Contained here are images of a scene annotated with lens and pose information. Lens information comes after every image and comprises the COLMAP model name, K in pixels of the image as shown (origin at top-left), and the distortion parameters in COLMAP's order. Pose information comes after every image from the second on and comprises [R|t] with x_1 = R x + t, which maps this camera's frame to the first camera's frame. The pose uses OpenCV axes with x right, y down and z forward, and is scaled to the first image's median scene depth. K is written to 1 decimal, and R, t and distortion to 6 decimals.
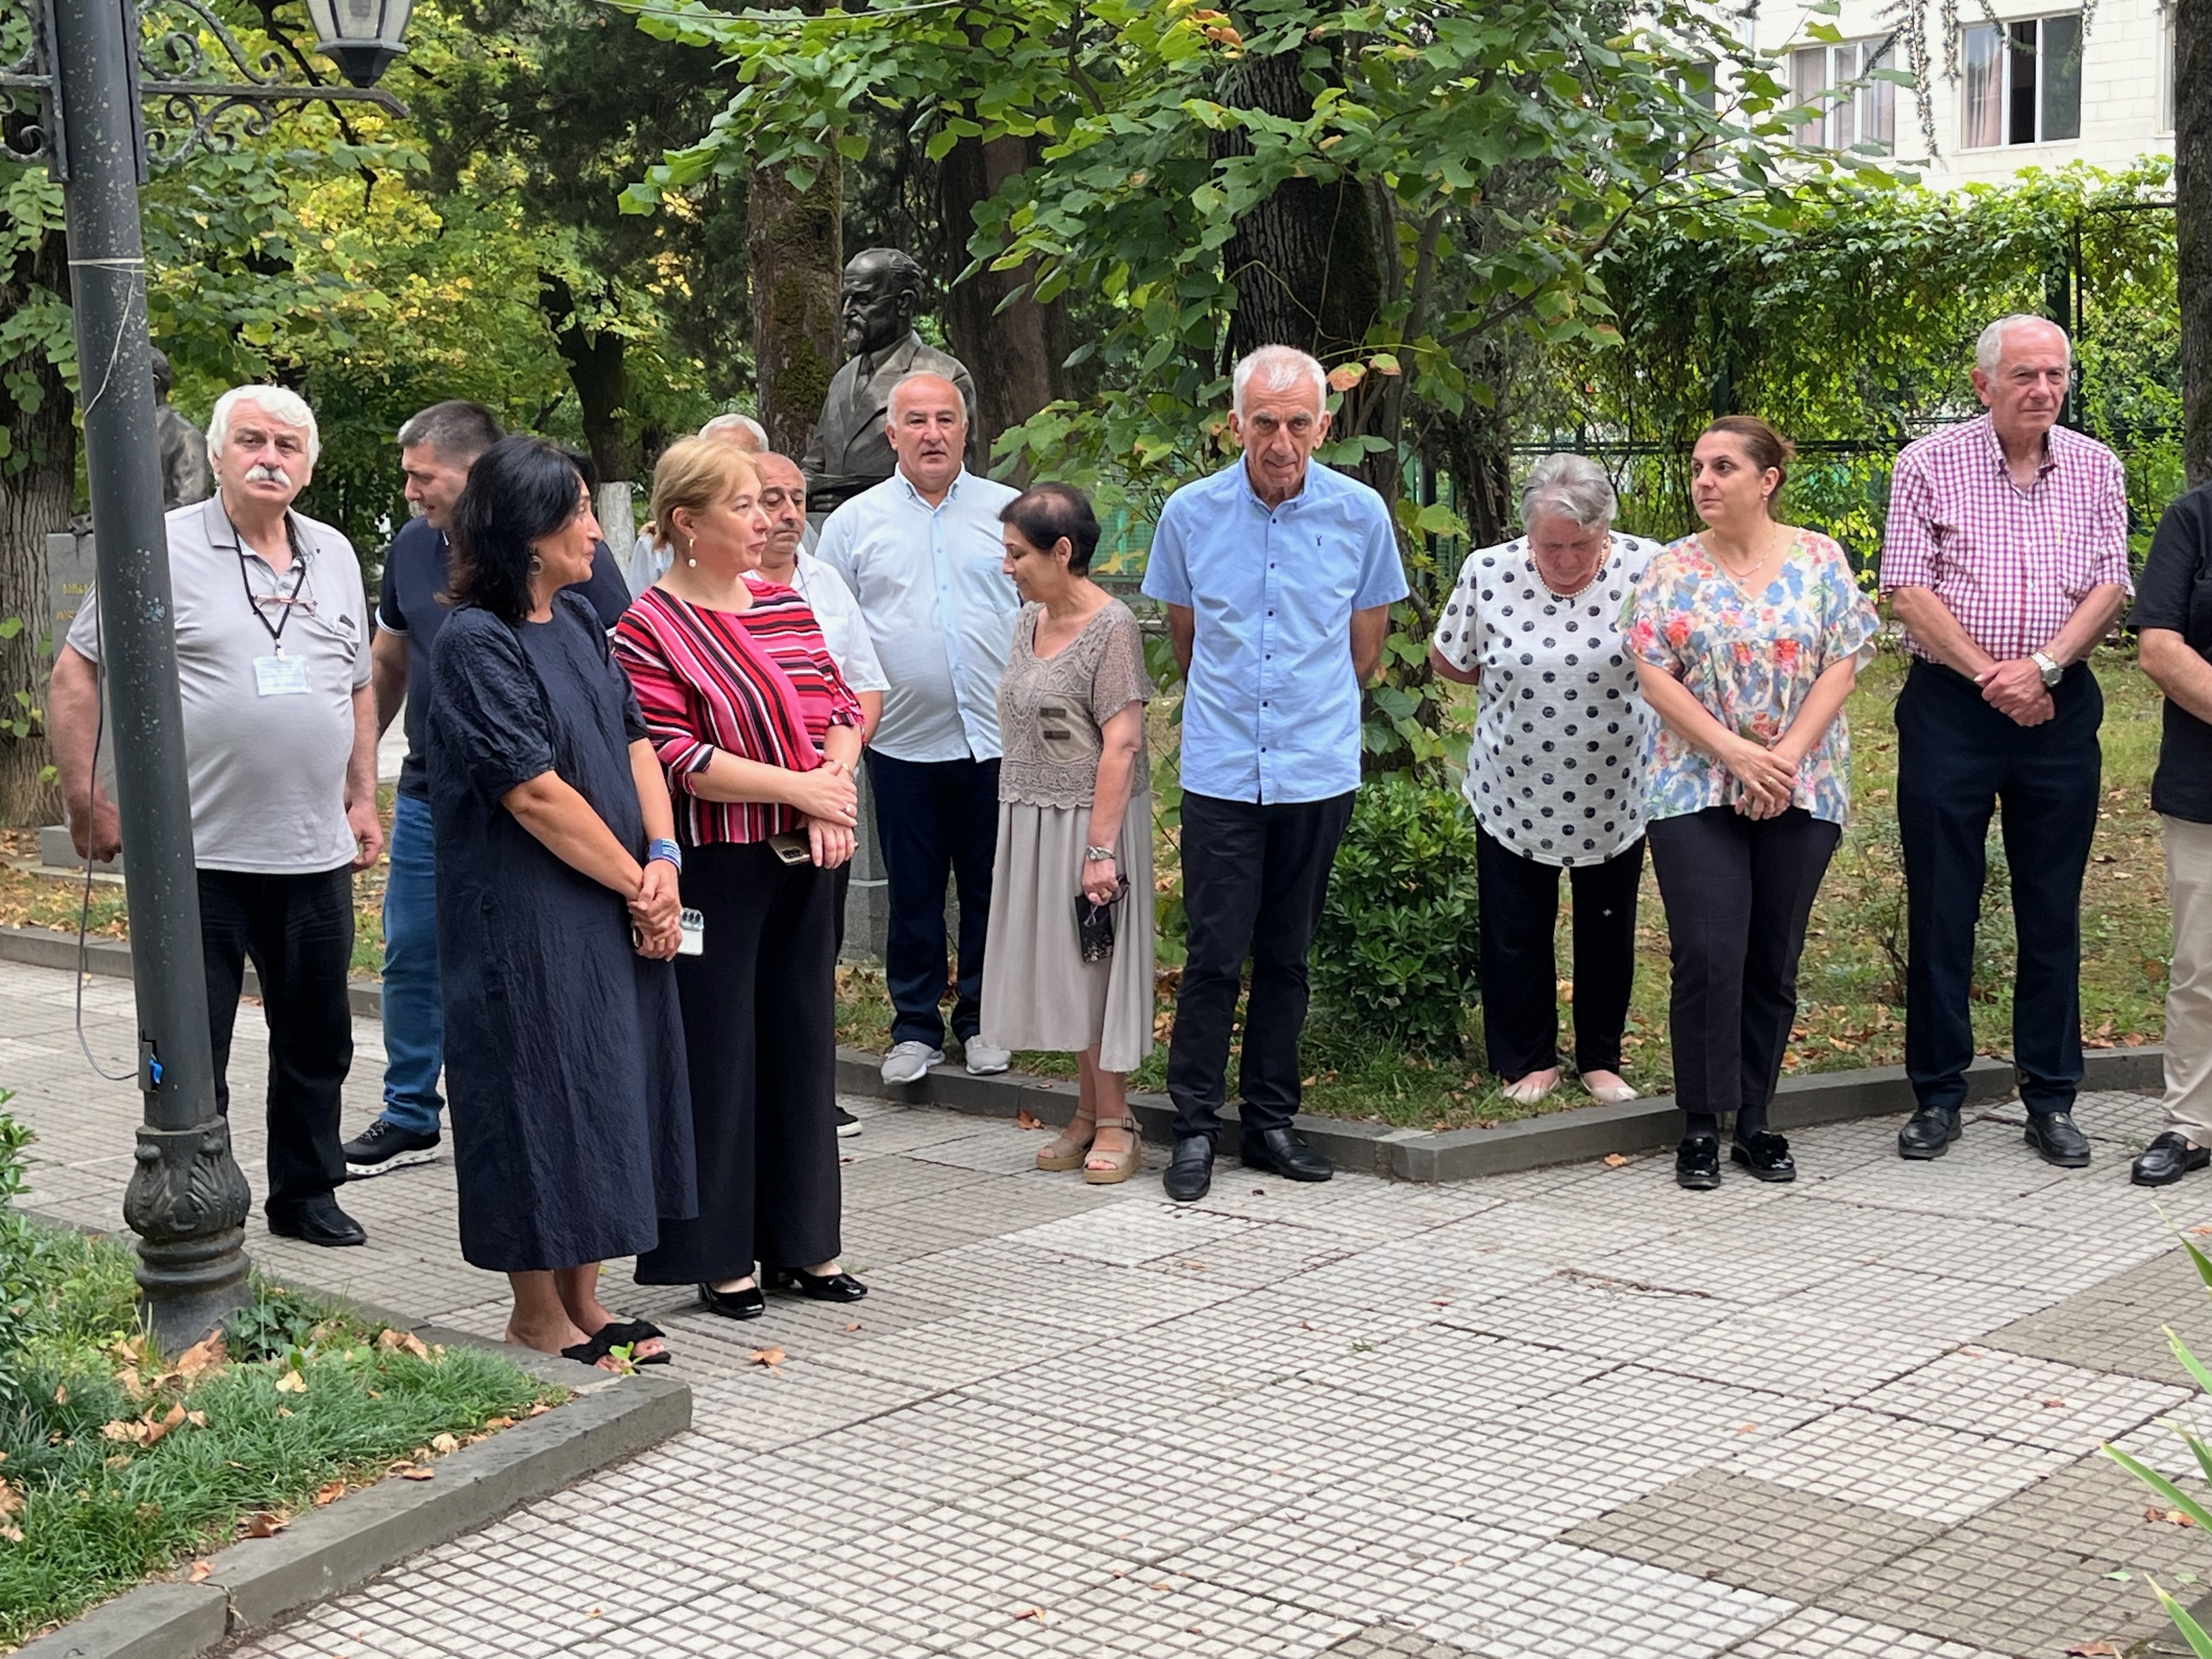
lens RADIAL K [[3098.4, 0, 1166.0], [0, 3098.4, 839.1], [0, 0, 1]] dist [0.076182, 0.004316]
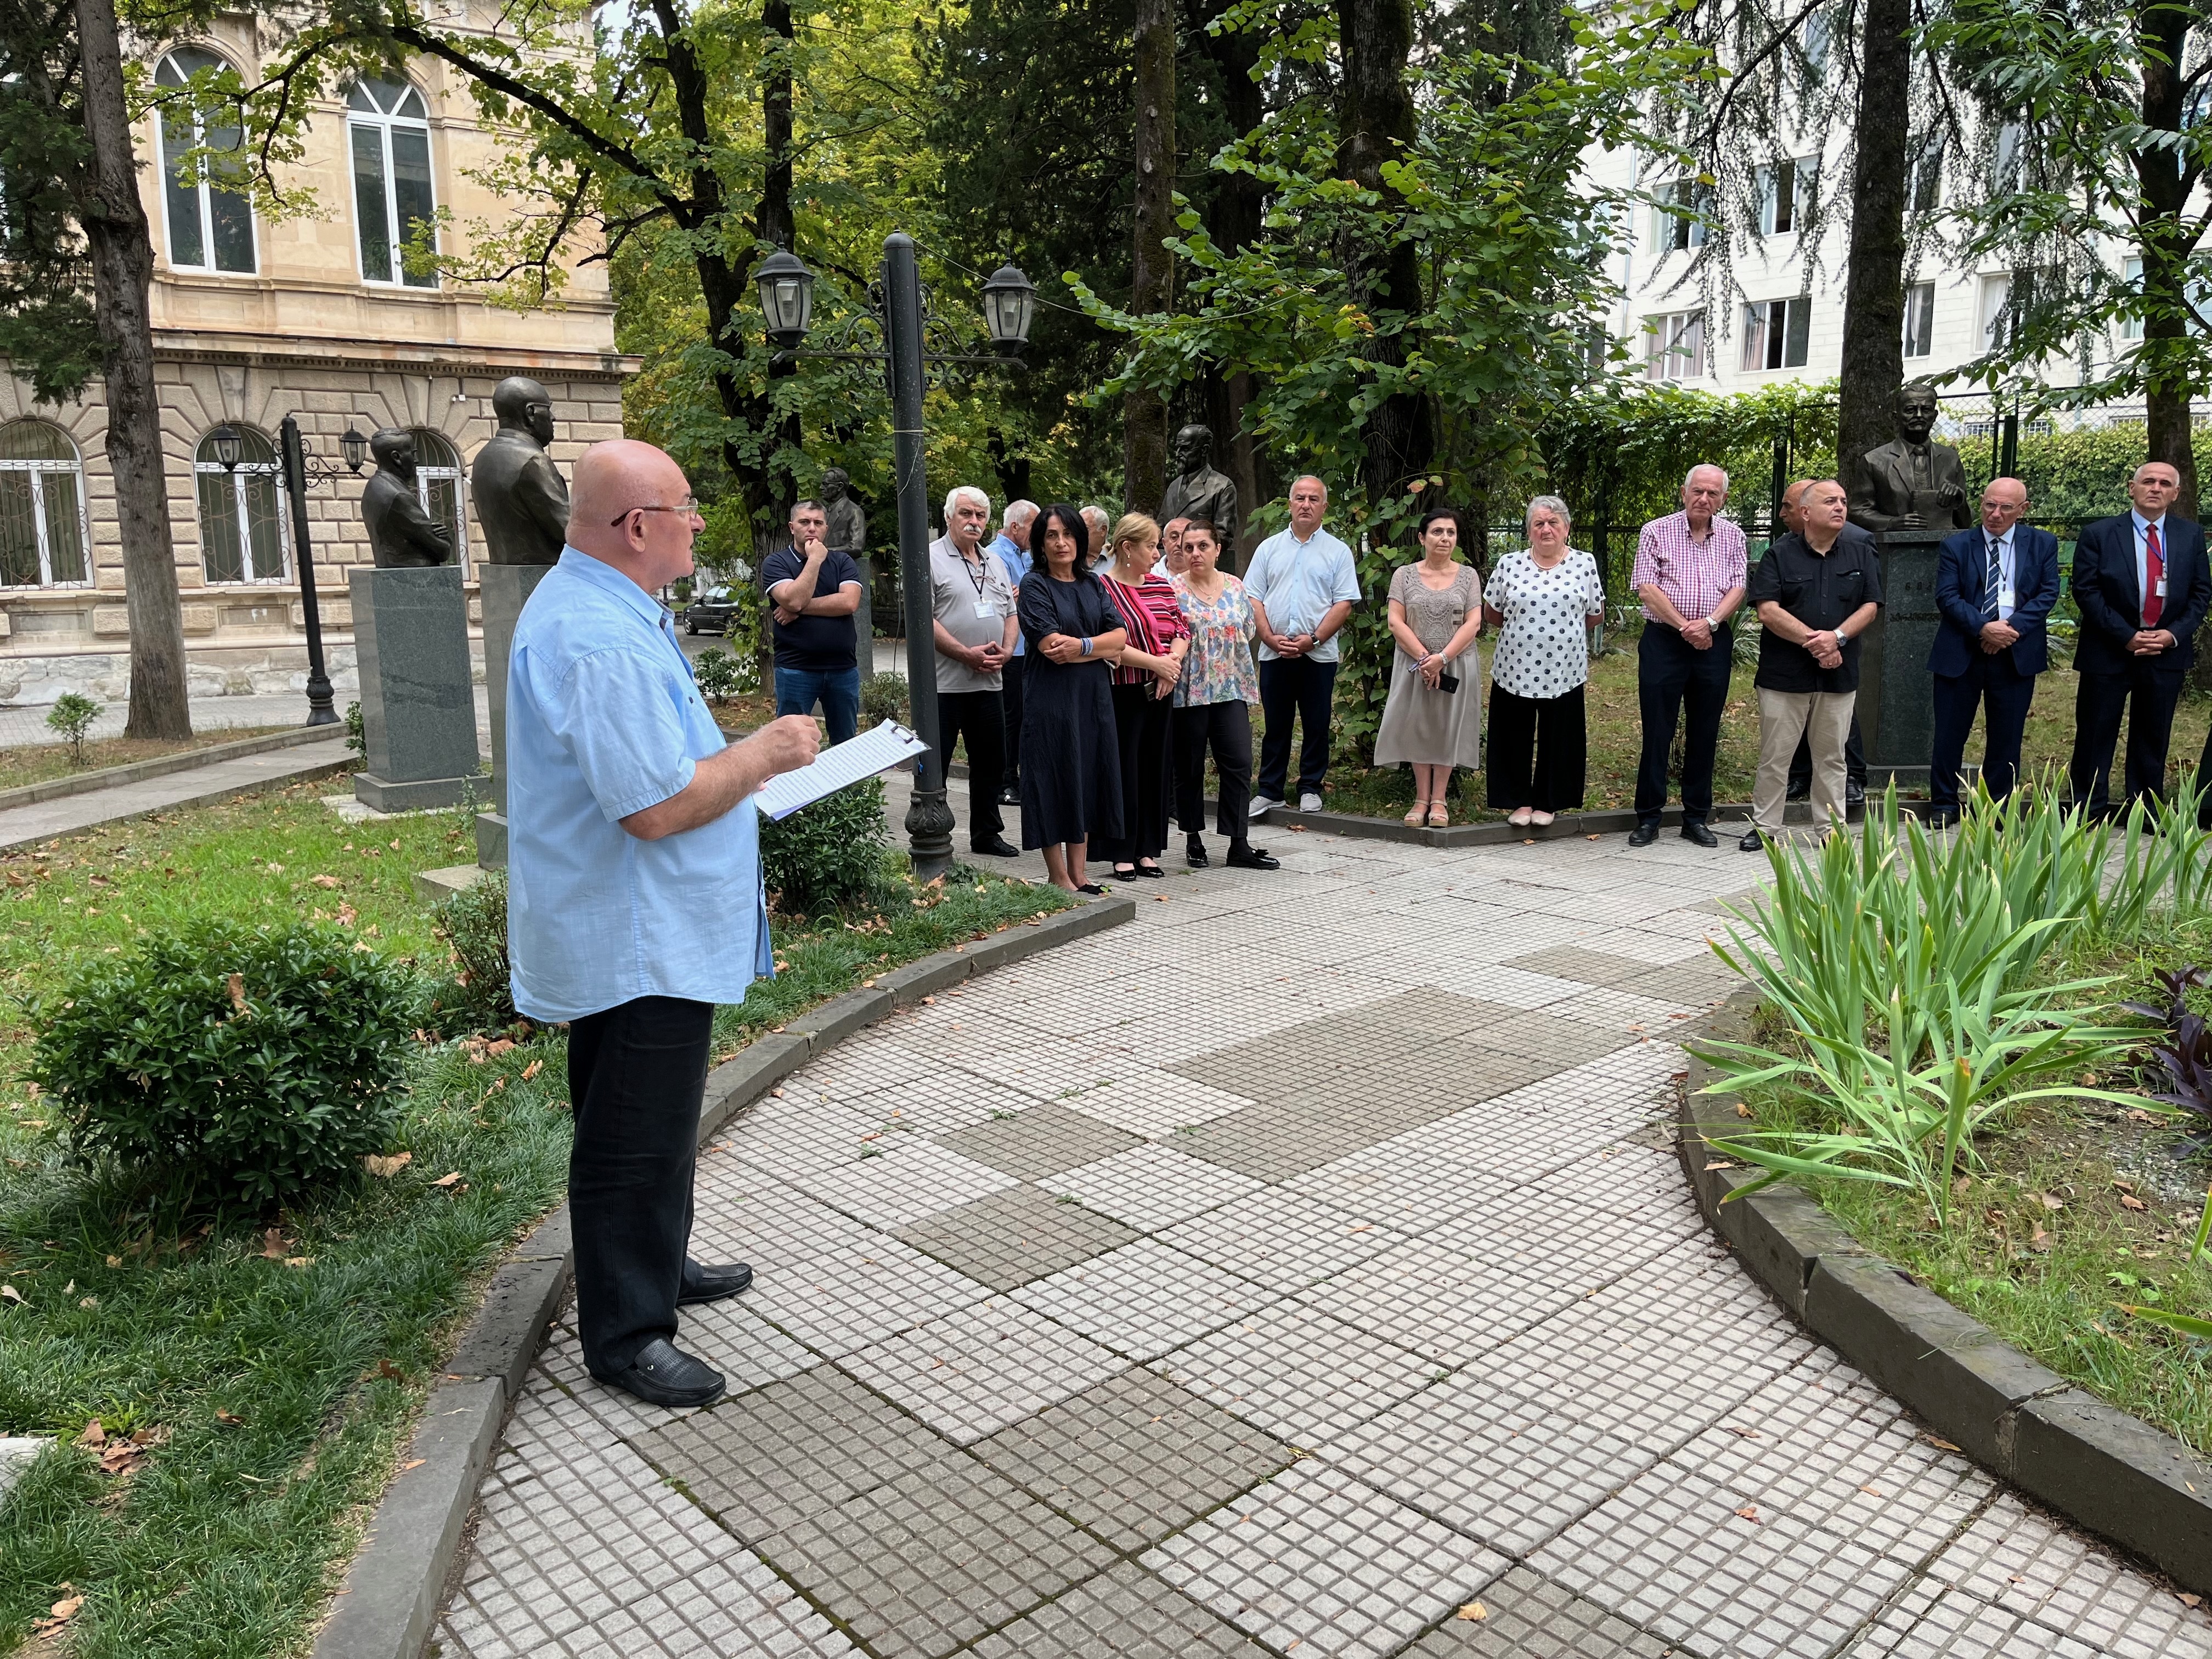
lens RADIAL K [[1685.5, 0, 1106.0], [0, 1685.5, 829.5], [0, 0, 1]] dist [0.062618, -0.091368]
pose [[0.994264, 0.034114, -0.101371, -0.030263], [-0.028846, 0.998178, 0.052987, 0.034458], [0.102994, -0.049759, 0.993437, -0.212868]]
